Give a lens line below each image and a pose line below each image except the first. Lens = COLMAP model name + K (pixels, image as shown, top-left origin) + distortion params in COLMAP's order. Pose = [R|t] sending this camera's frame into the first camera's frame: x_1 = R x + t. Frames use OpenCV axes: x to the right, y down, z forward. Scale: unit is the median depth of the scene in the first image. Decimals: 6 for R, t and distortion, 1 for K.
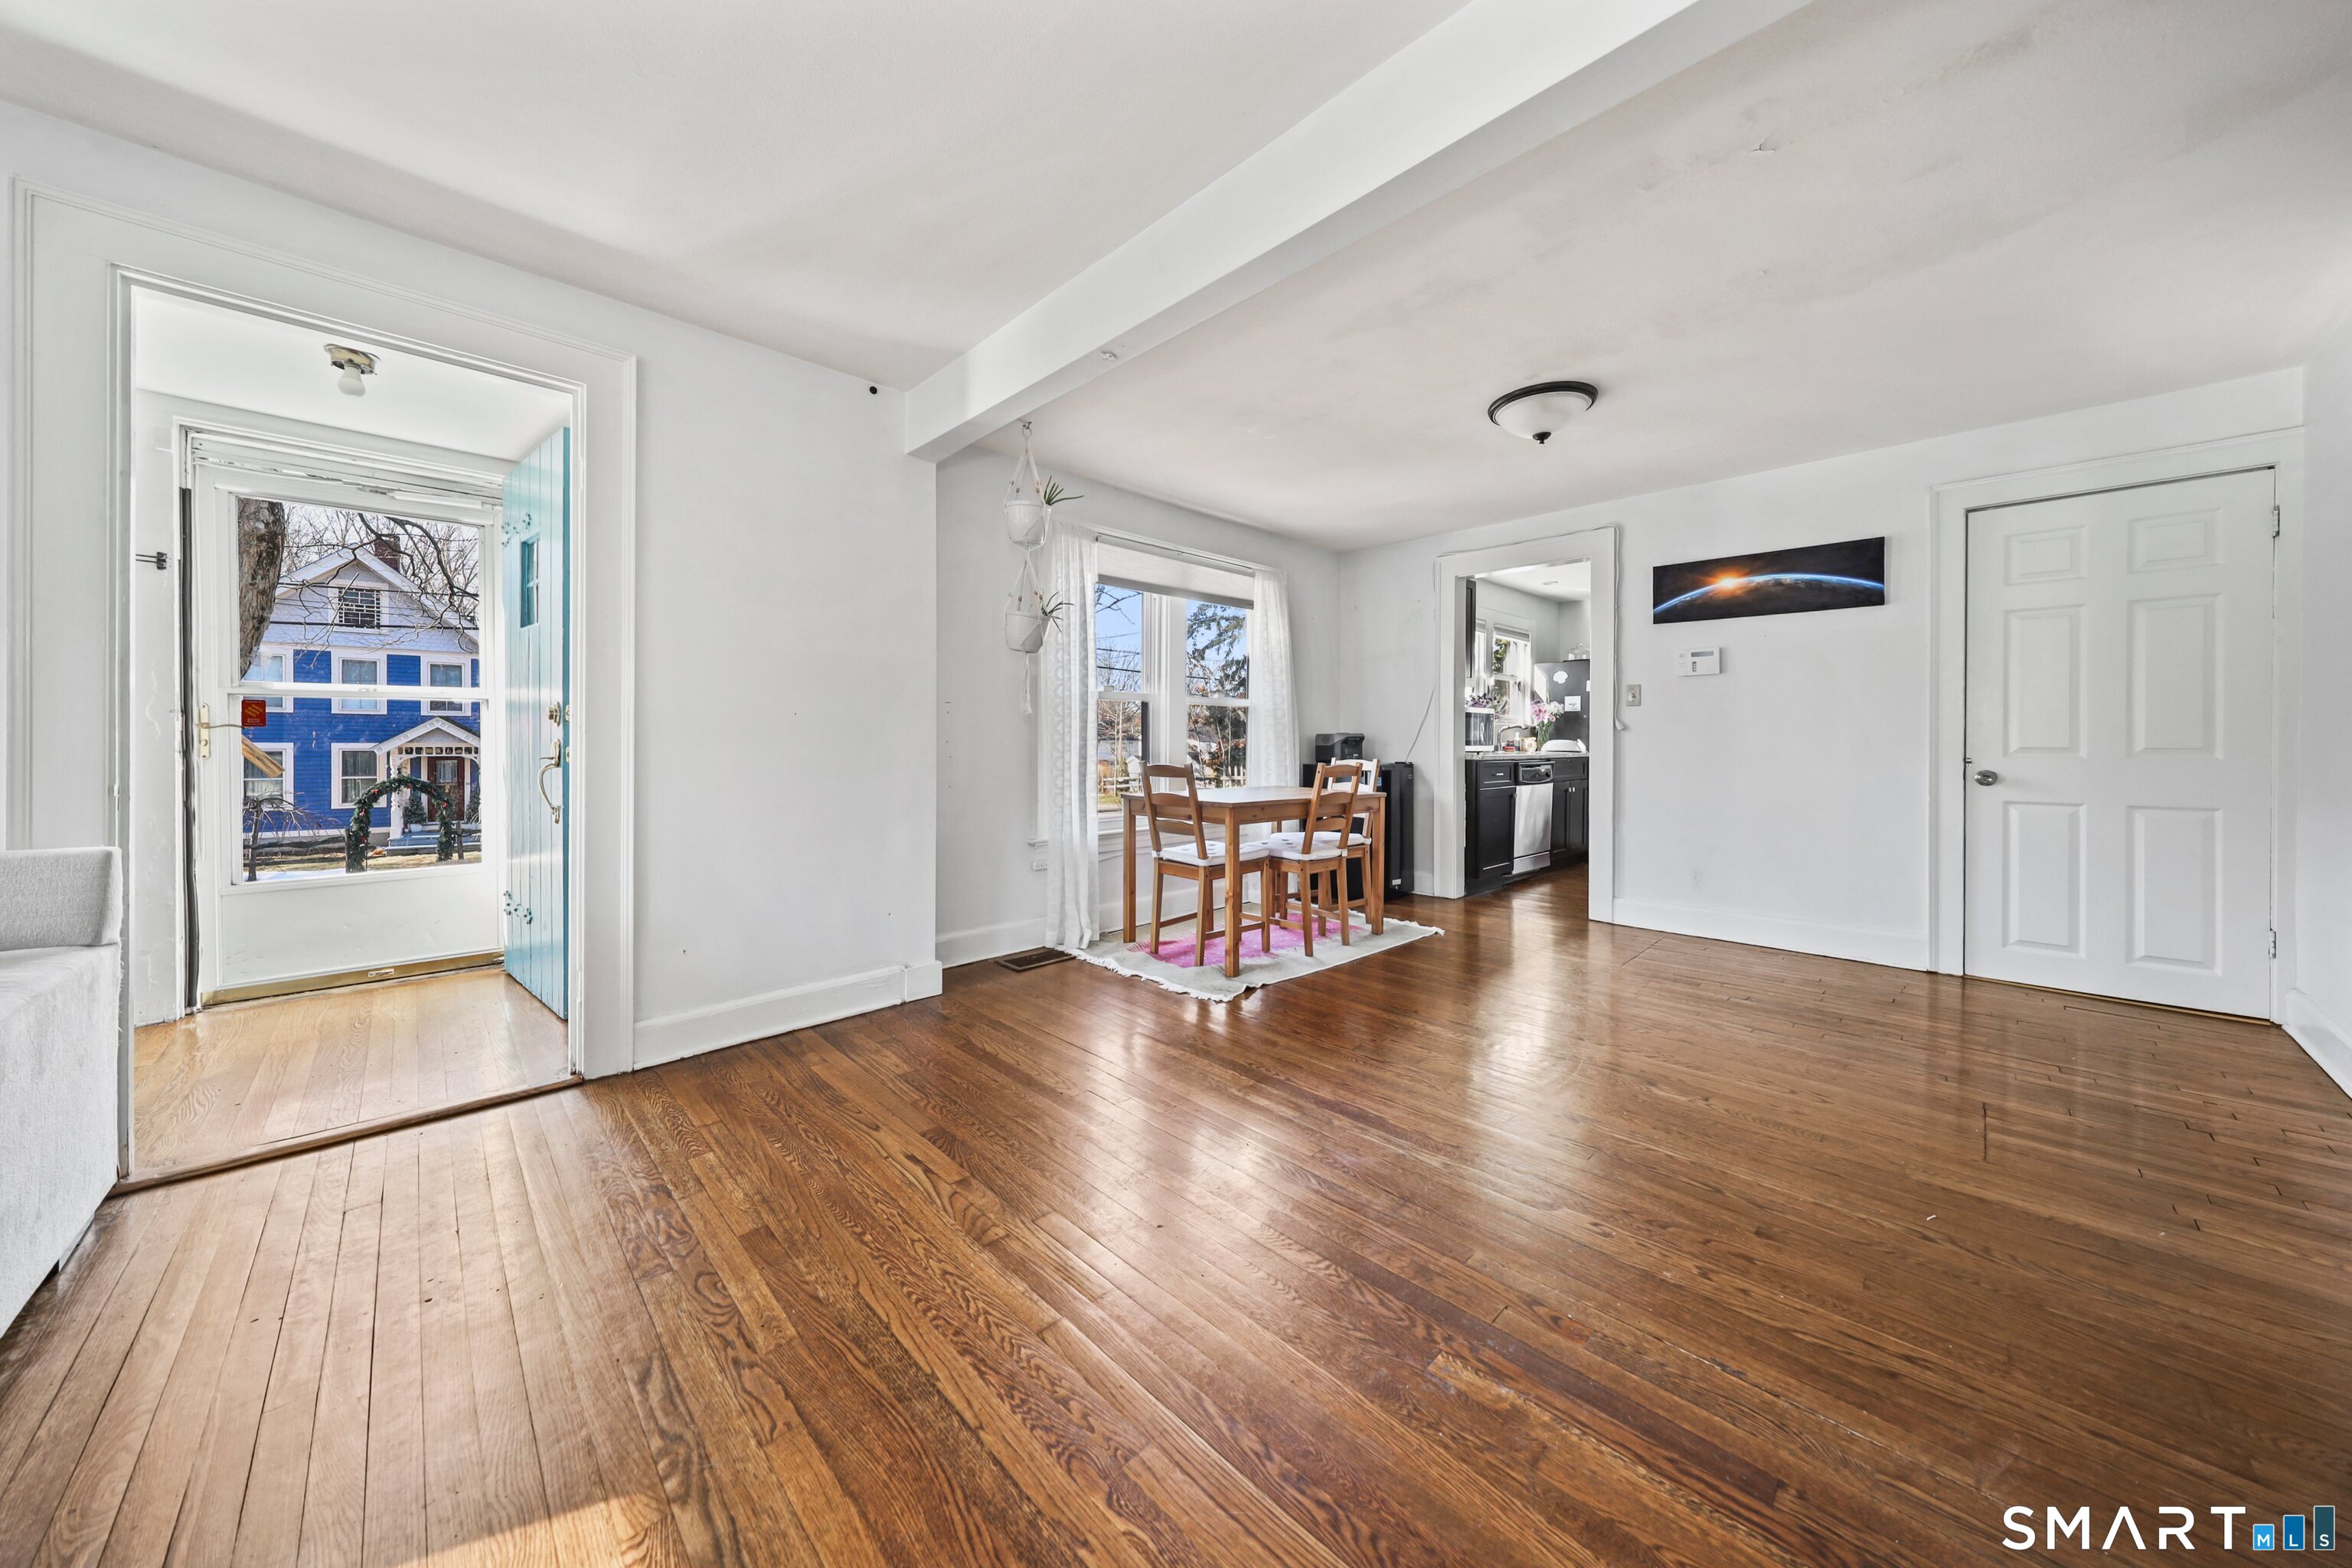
lens RADIAL K [[788.2, 0, 1171.2], [0, 788.2, 735.7], [0, 0, 1]] dist [0.000117, 0.000002]
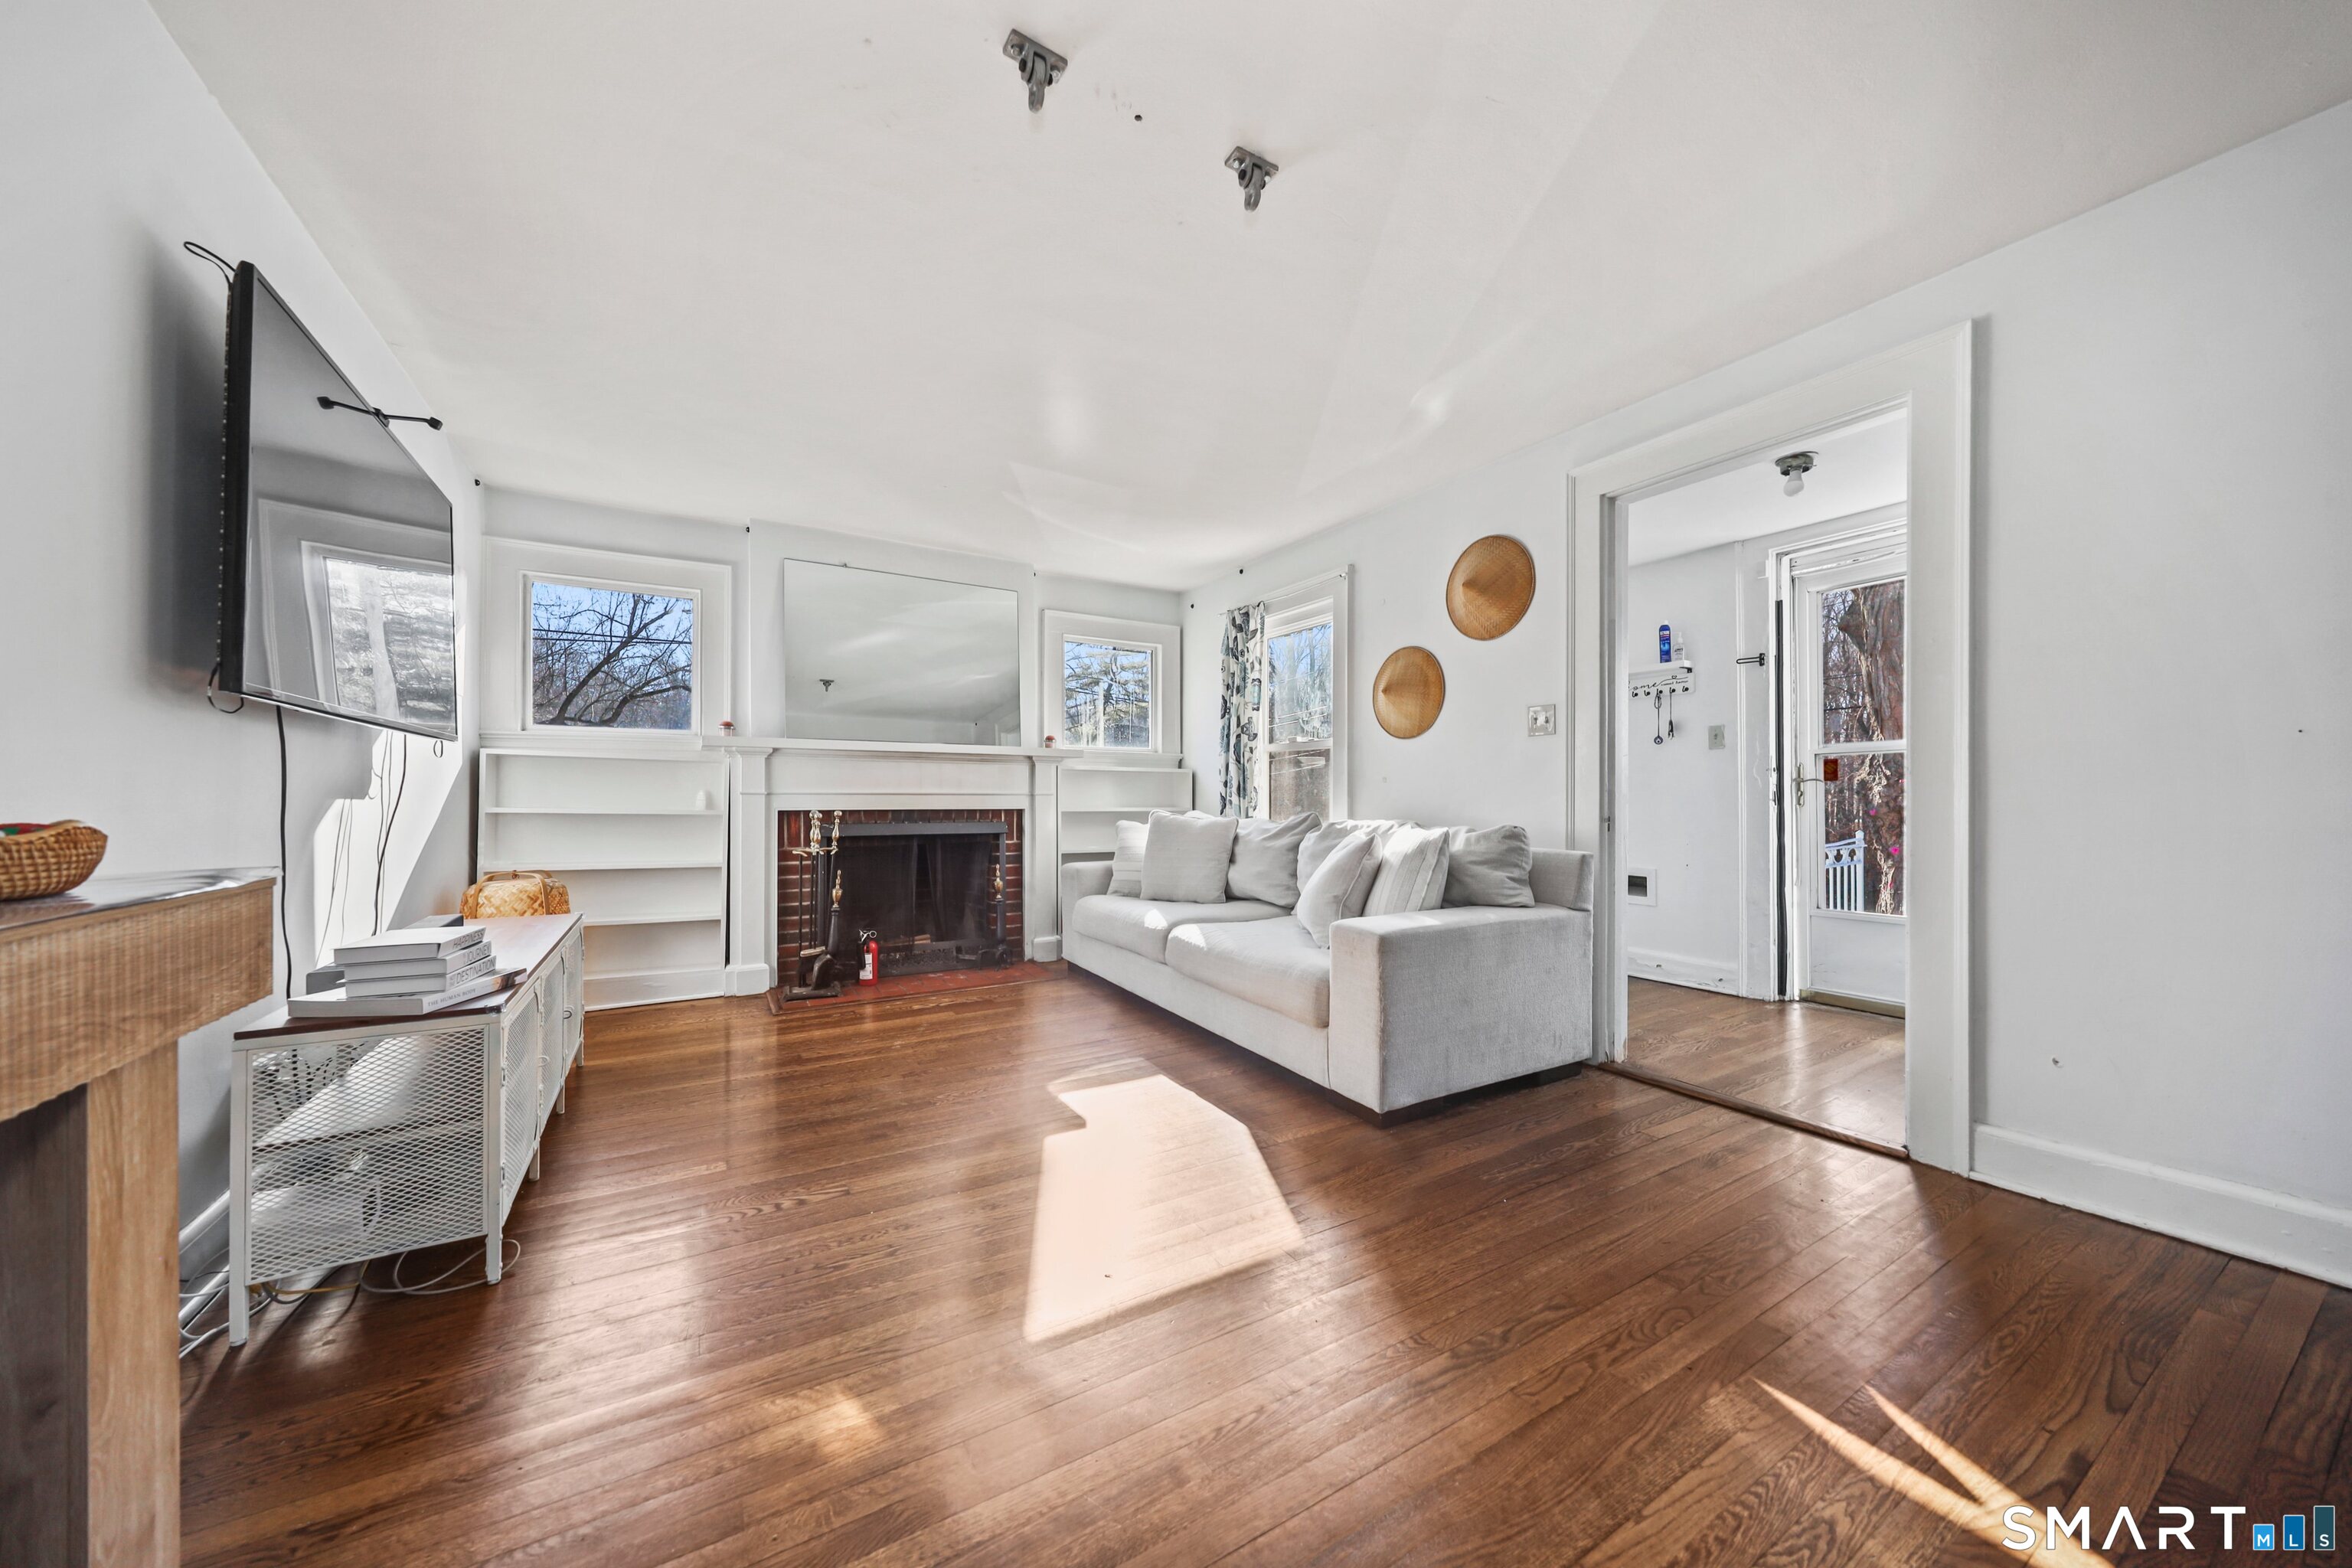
lens RADIAL K [[811.5, 0, 1173.4], [0, 811.5, 802.7], [0, 0, 1]] dist [0.000010, -0.000008]
pose [[-0.229809, -0.001042, -0.973235, 0.355938], [0.001044, 0.999999, -0.001317, 0.028707], [0.973235, -0.001318, -0.229808, 0.390676]]
